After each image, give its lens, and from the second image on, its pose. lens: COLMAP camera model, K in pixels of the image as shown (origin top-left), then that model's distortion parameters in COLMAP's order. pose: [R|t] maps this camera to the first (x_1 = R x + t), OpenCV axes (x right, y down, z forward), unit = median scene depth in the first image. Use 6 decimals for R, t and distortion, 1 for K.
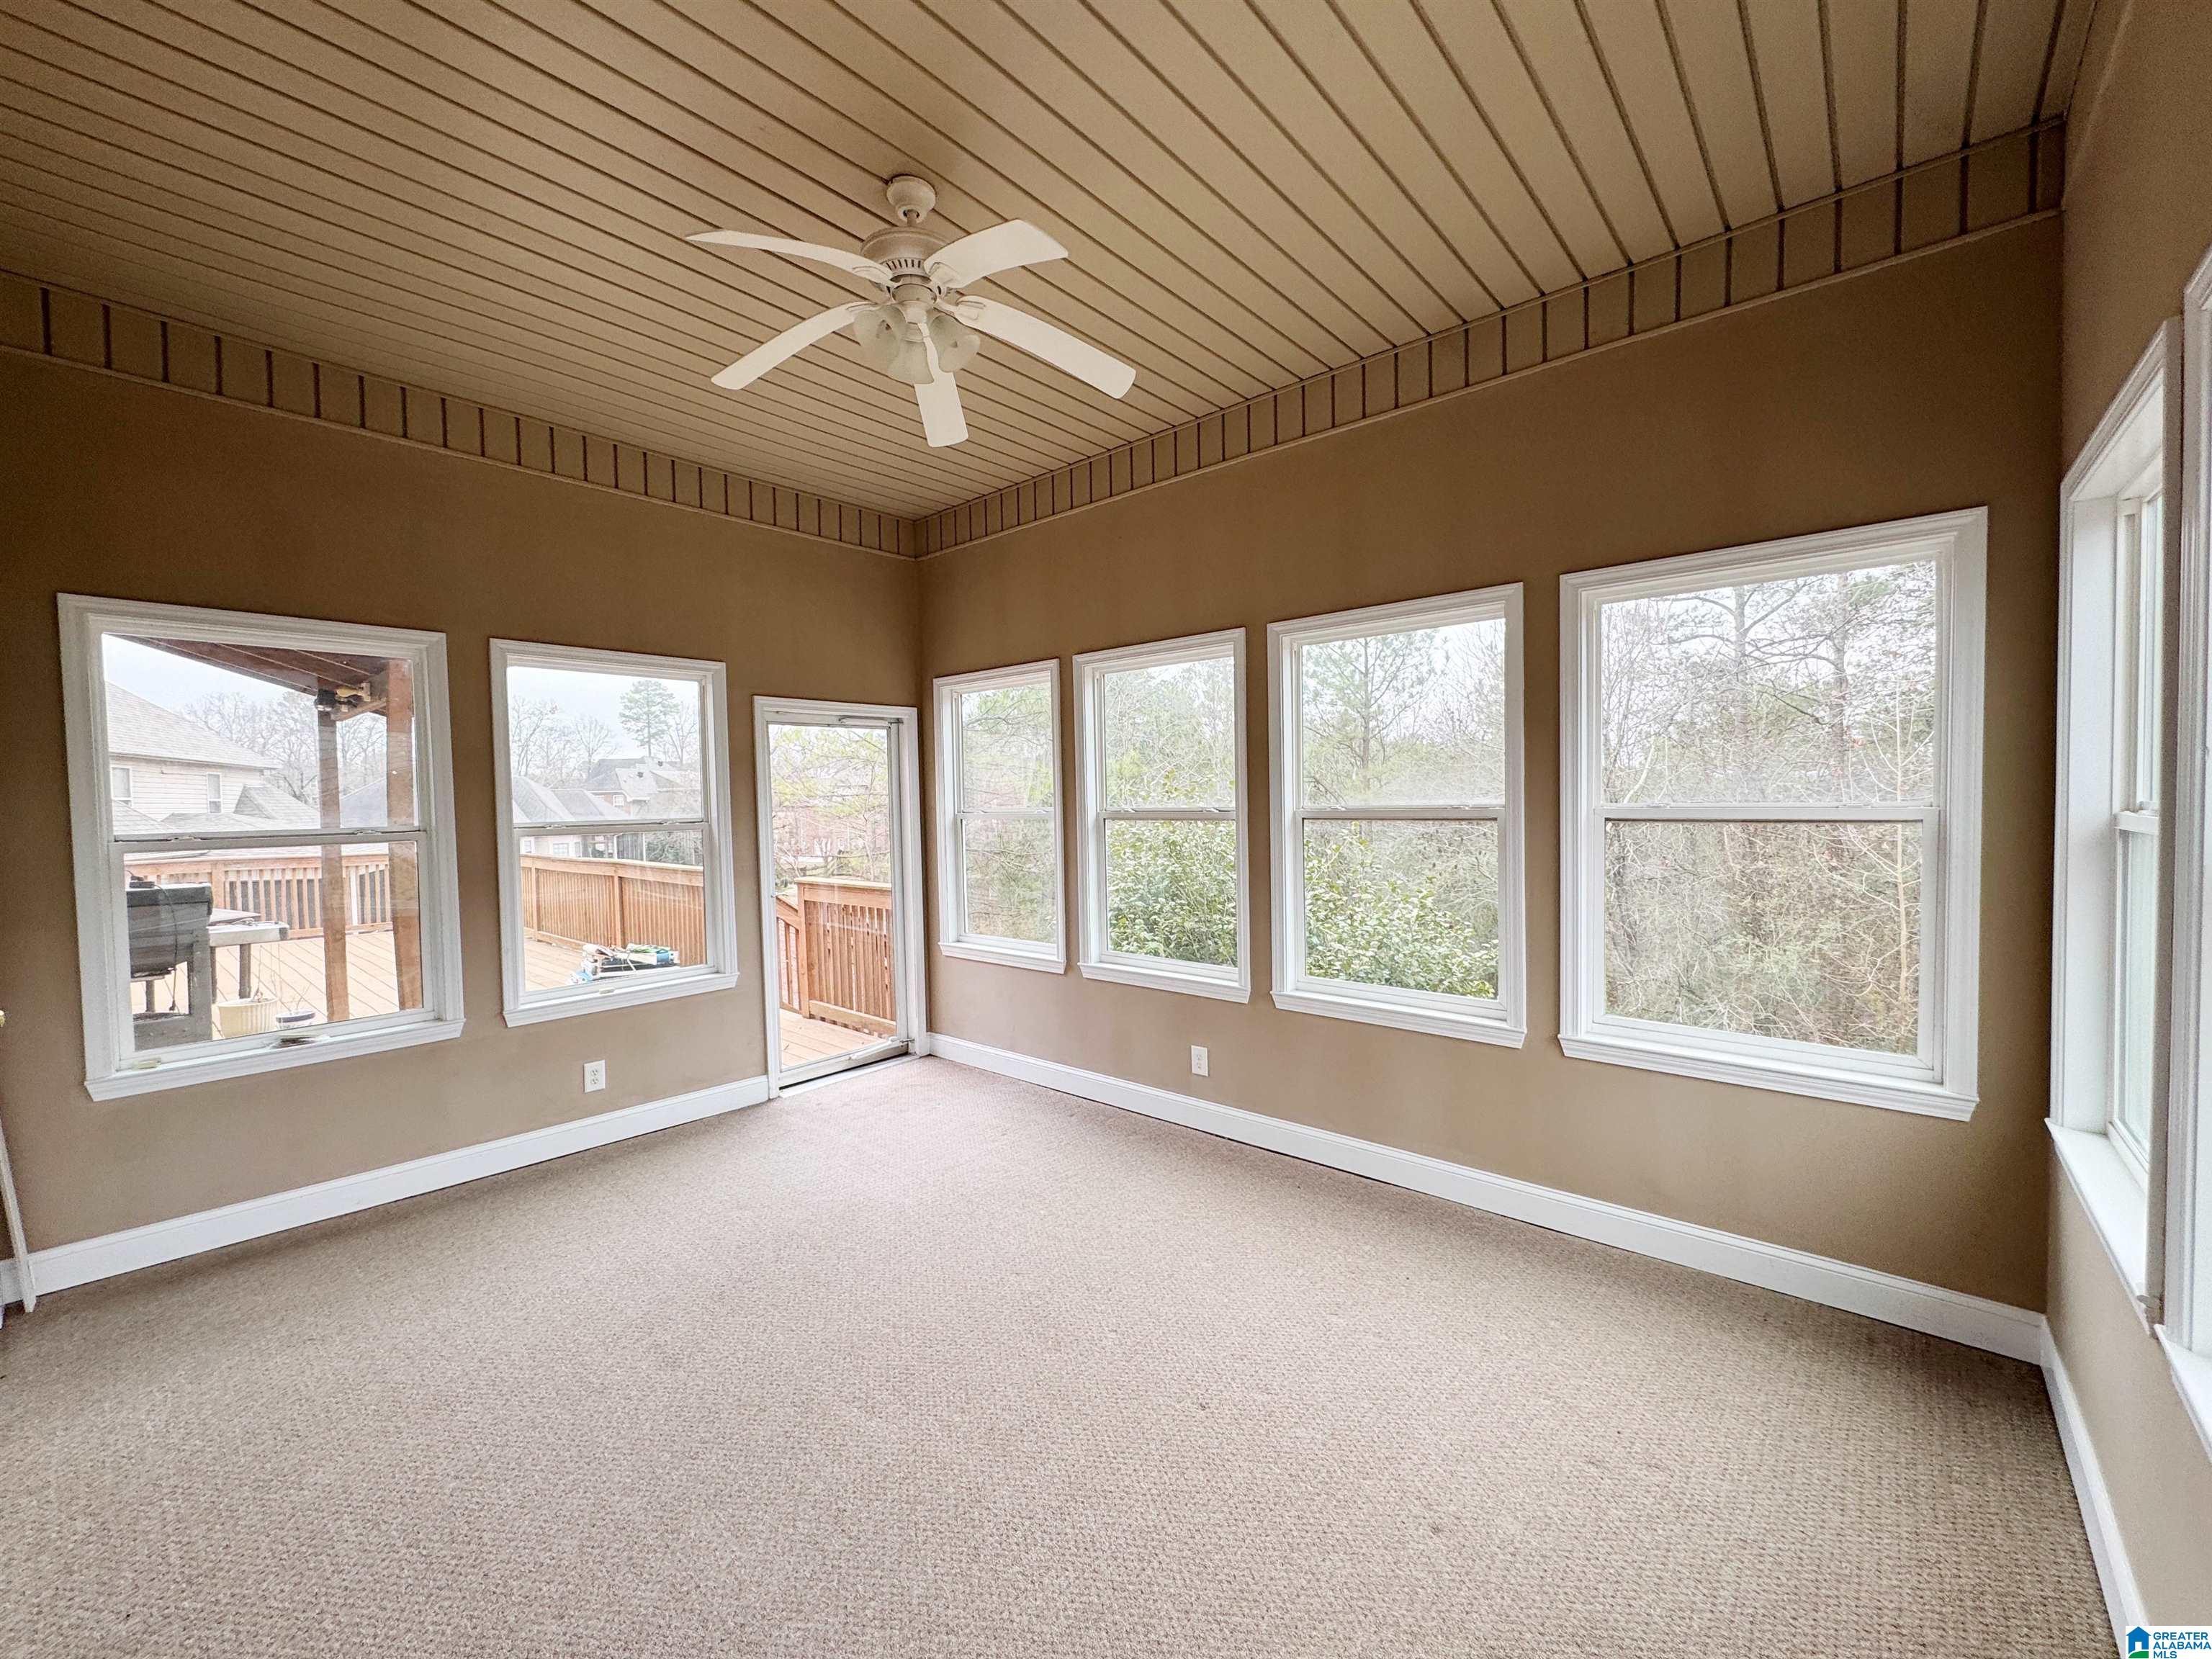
lens RADIAL K [[903.1, 0, 1103.0], [0, 903.1, 829.0], [0, 0, 1]] dist [-0.002386, -0.000128]
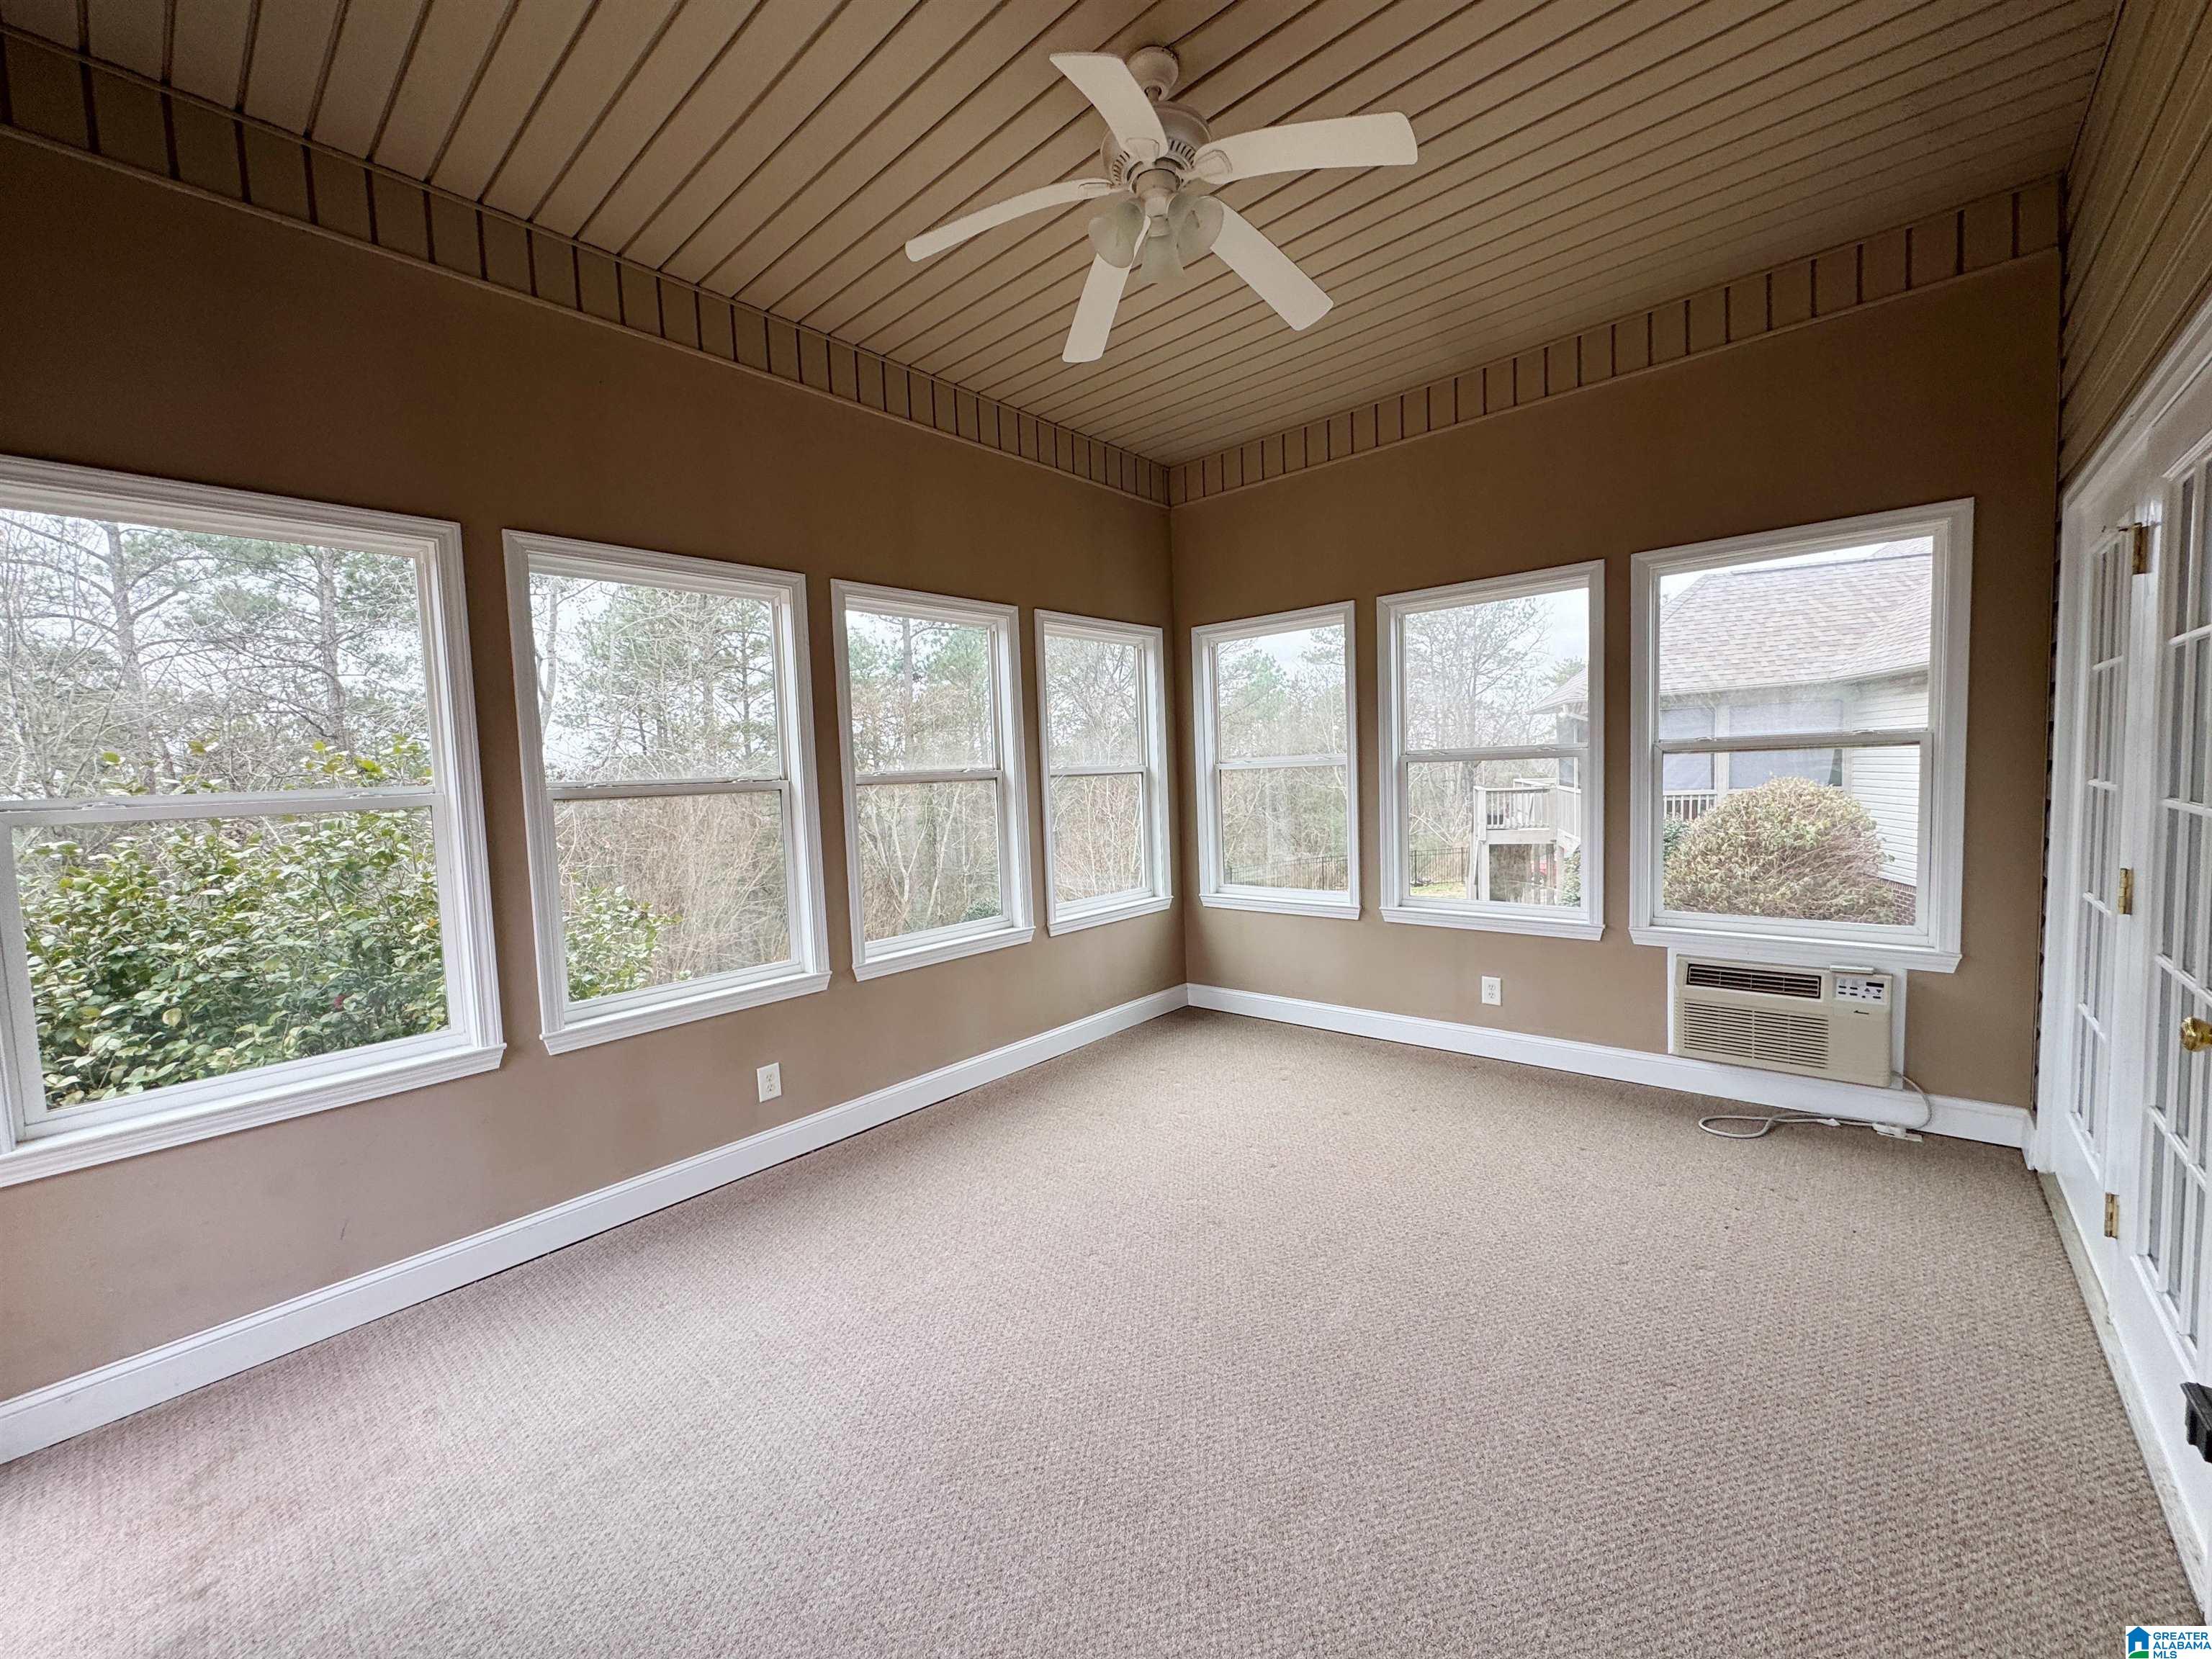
lens RADIAL K [[869.0, 0, 1106.0], [0, 869.0, 829.5], [0, 0, 1]] dist [-0.055902, 0.021888]
pose [[0.003731, -0.056486, 0.998396, -0.715668], [0.072485, 0.995792, 0.056068, 0.004149], [-0.997362, 0.072160, 0.007810, 0.719425]]
